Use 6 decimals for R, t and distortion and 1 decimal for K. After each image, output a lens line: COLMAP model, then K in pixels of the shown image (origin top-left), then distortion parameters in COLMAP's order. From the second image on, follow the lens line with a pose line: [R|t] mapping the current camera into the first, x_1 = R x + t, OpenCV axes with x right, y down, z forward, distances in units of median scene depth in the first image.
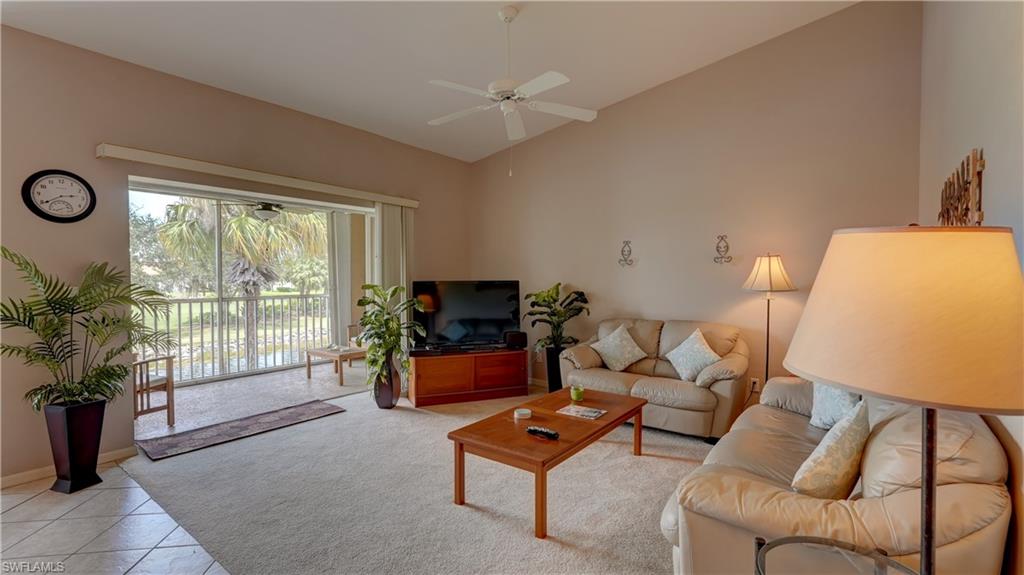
lens RADIAL K [[452.8, 0, 512.0], [0, 452.8, 287.5], [0, 0, 1]] dist [0.001538, 0.000283]
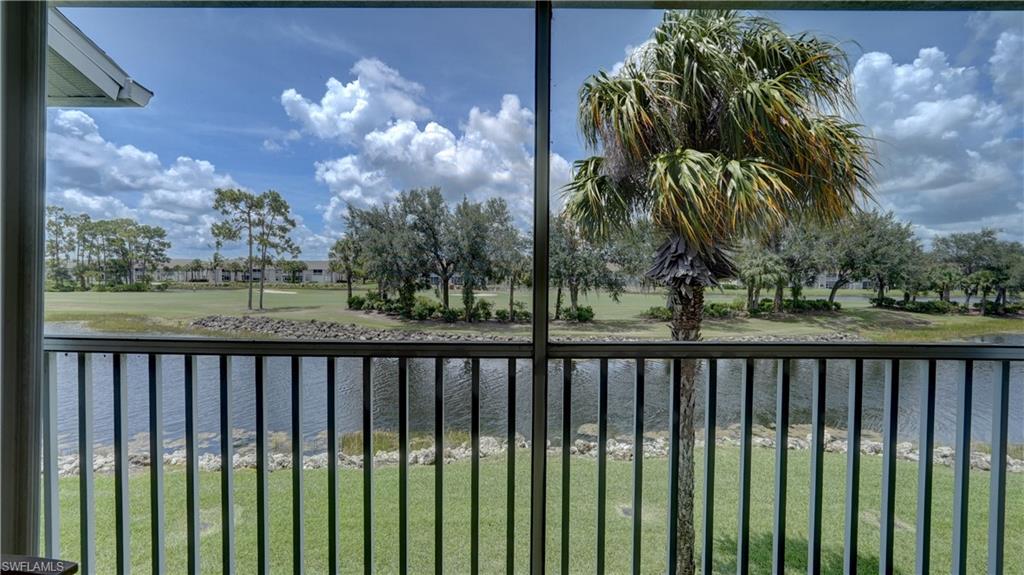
lens RADIAL K [[452.8, 0, 512.0], [0, 452.8, 287.5], [0, 0, 1]] dist [0.001538, 0.000283]
pose [[0.610264, 0.032399, -0.791535, -0.271843], [-0.027631, 0.999426, 0.019606, -0.007027], [0.791716, 0.009906, 0.610809, 0.496835]]
